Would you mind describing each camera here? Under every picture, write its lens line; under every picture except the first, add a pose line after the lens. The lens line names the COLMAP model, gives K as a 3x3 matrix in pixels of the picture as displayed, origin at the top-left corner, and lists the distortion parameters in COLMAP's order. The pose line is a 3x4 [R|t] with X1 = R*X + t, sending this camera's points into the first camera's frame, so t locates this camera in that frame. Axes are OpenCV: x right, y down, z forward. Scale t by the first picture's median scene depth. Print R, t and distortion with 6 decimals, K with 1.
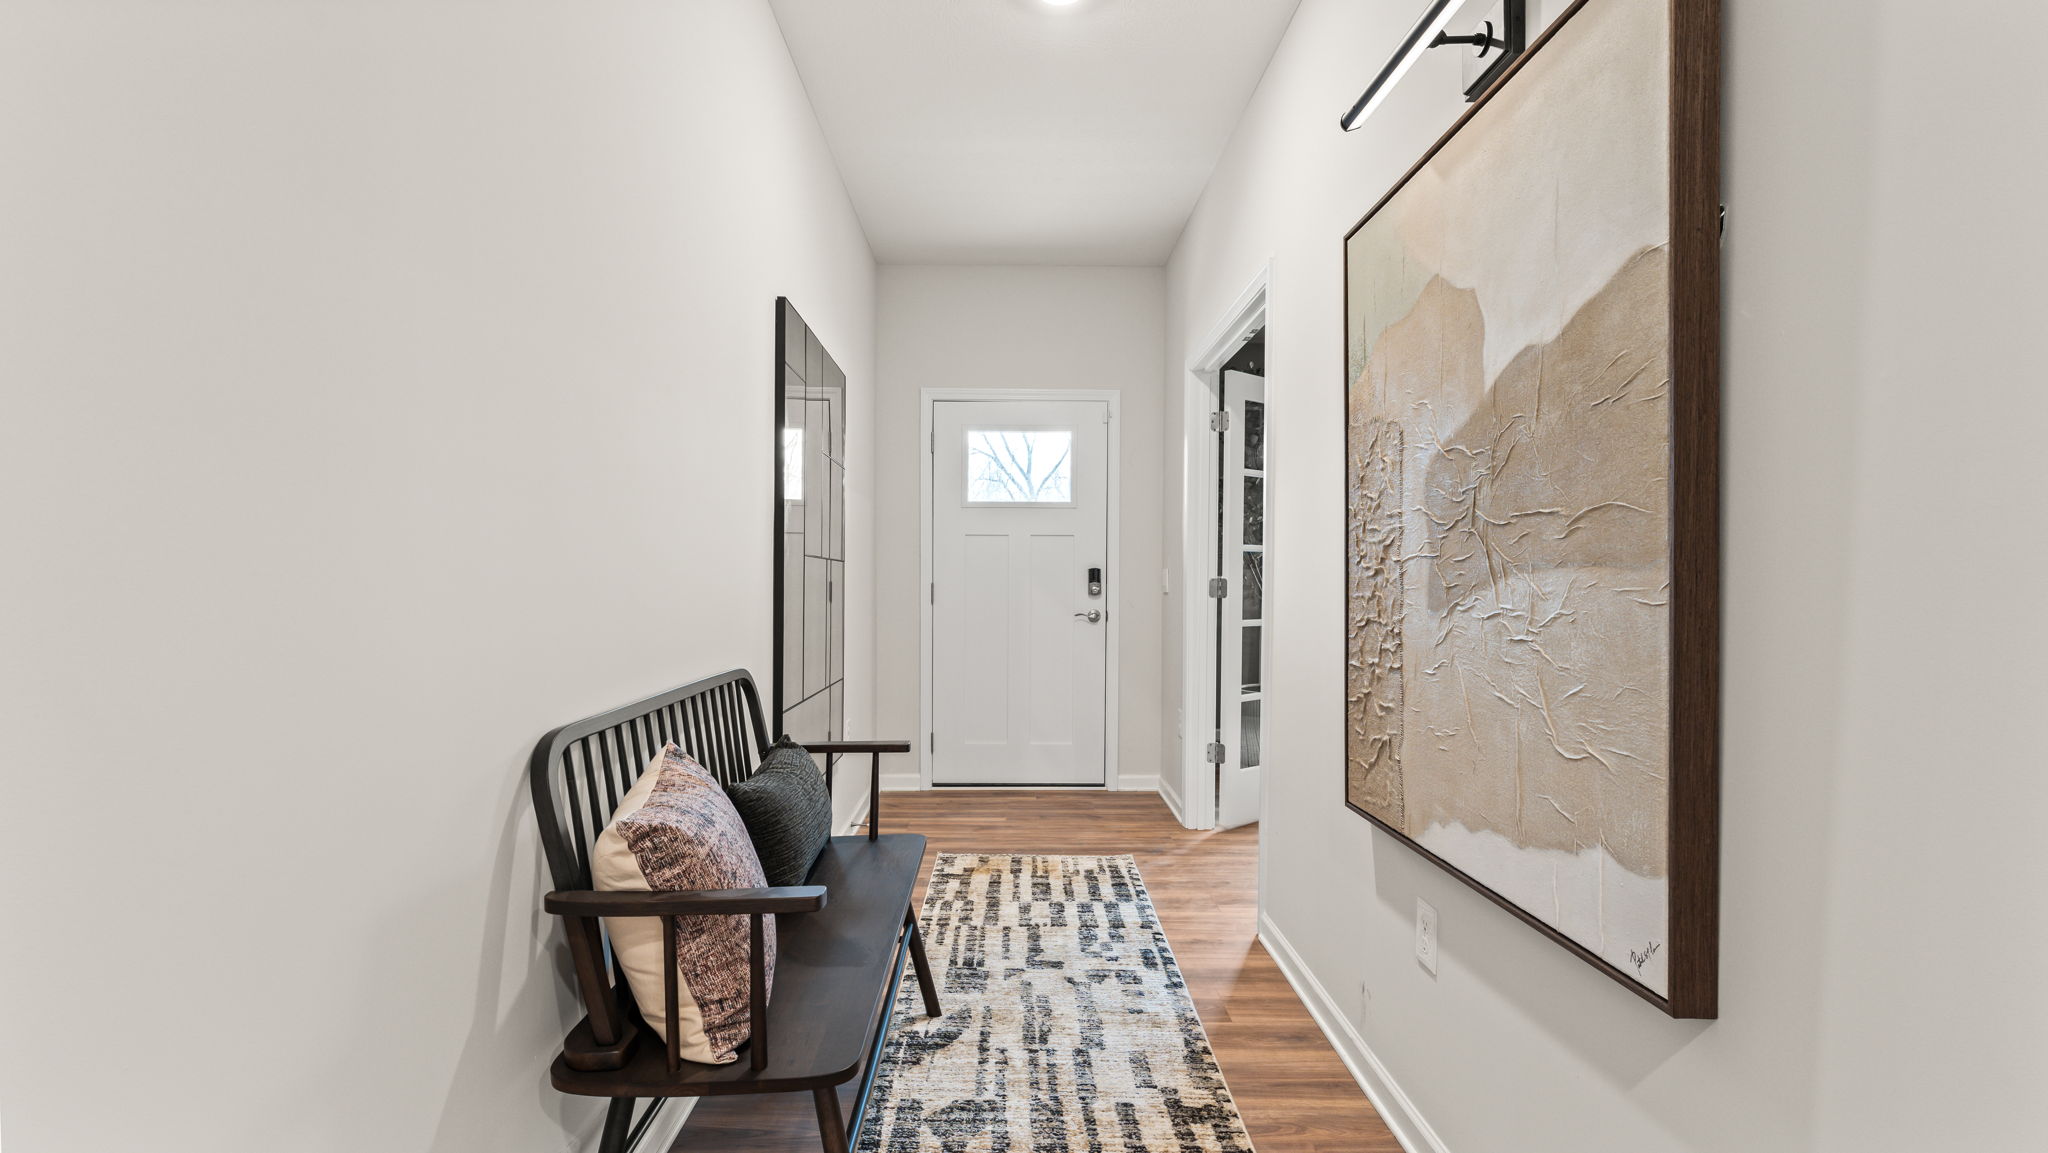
lens RADIAL K [[902.0, 0, 1018.9], [0, 902.0, 578.2], [0, 0, 1]] dist [-0.003263, -0.001123]
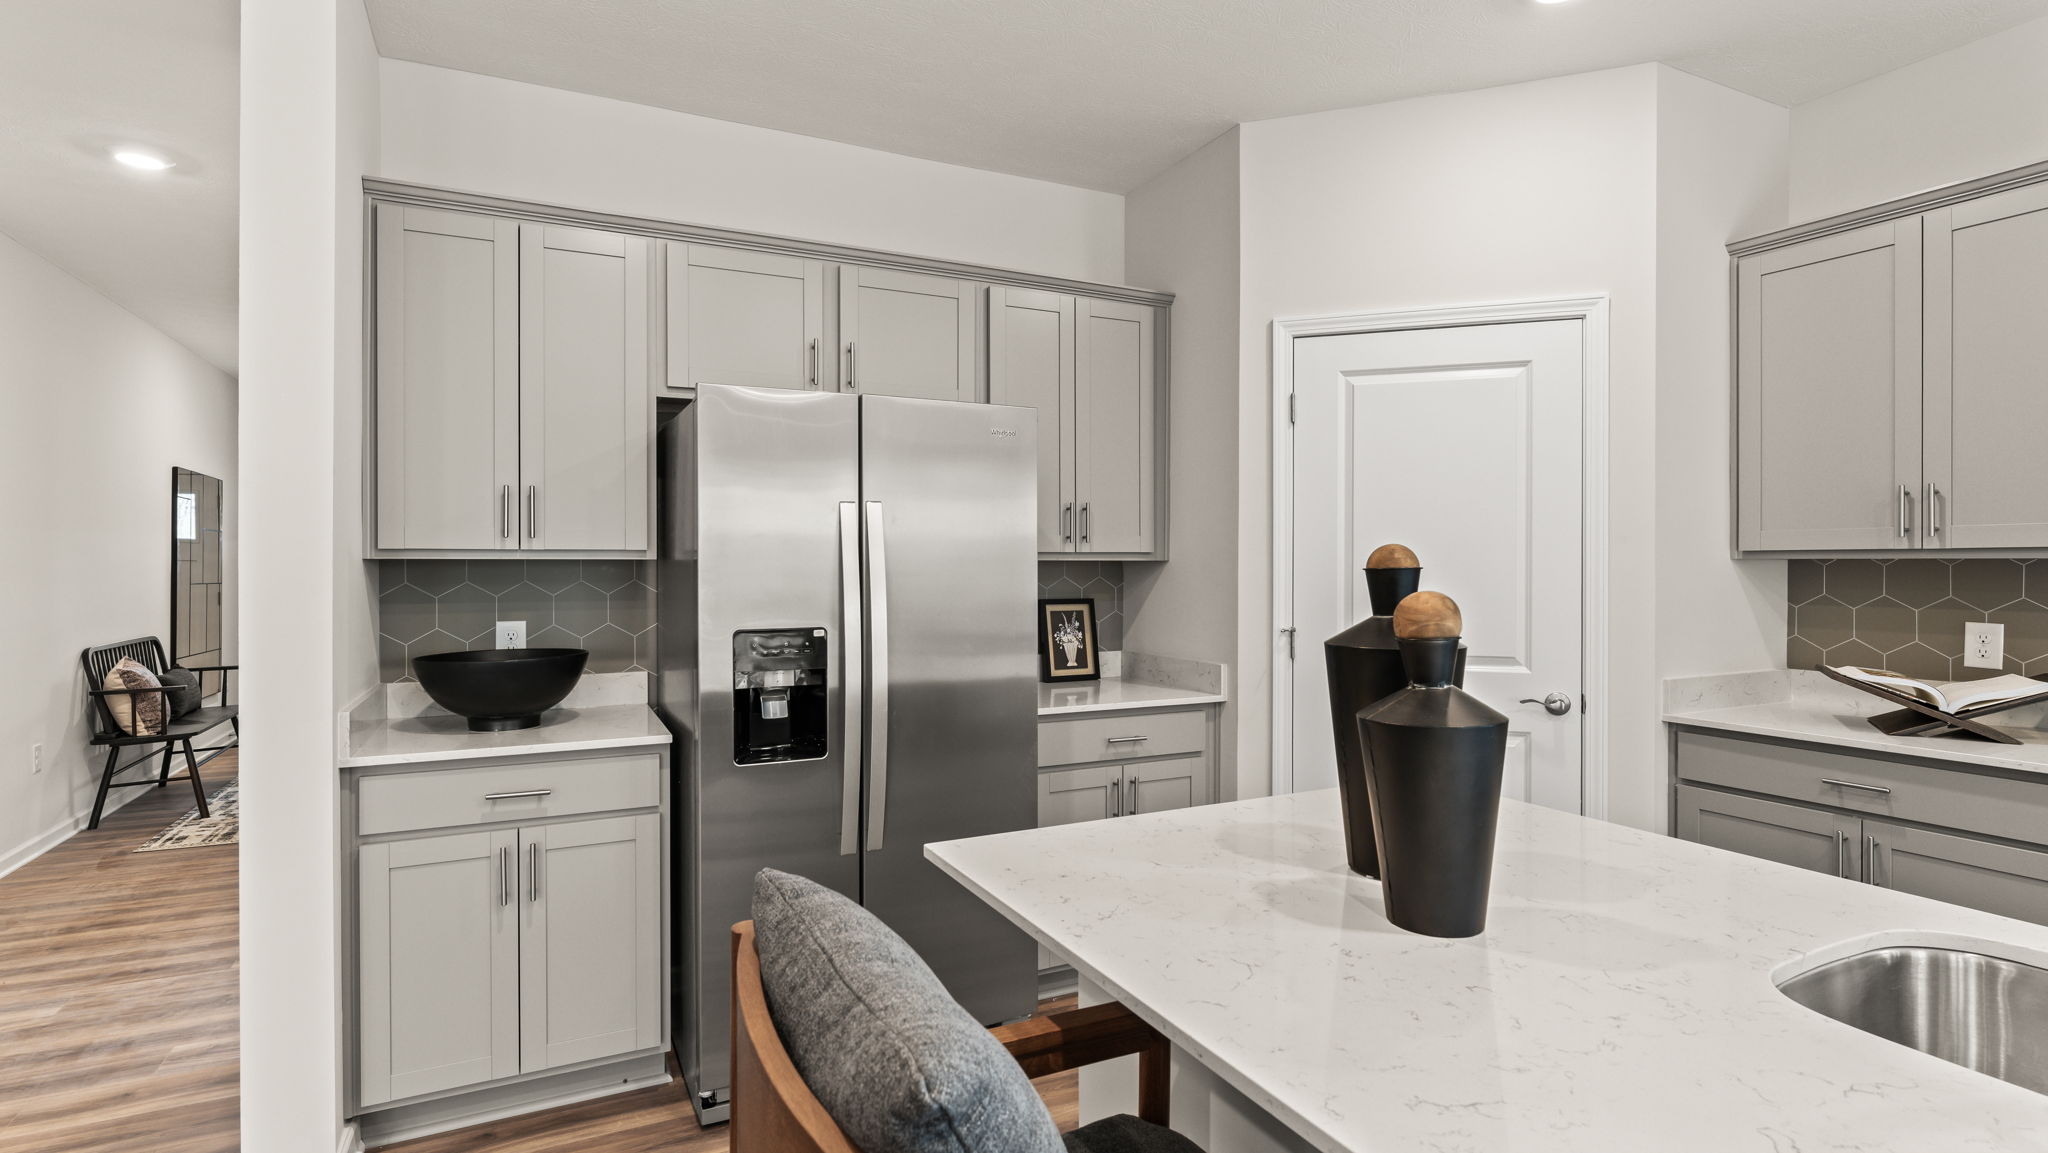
lens RADIAL K [[998.8, 0, 1028.8], [0, 998.8, 567.8], [0, 0, 1]] dist [0.016423, 0.000338]
pose [[0.906105, -0.002847, 0.423044, 1.148034], [0.002882, 0.999996, 0.000557, -0.136072], [-0.423044, 0.000715, 0.906109, -4.178776]]
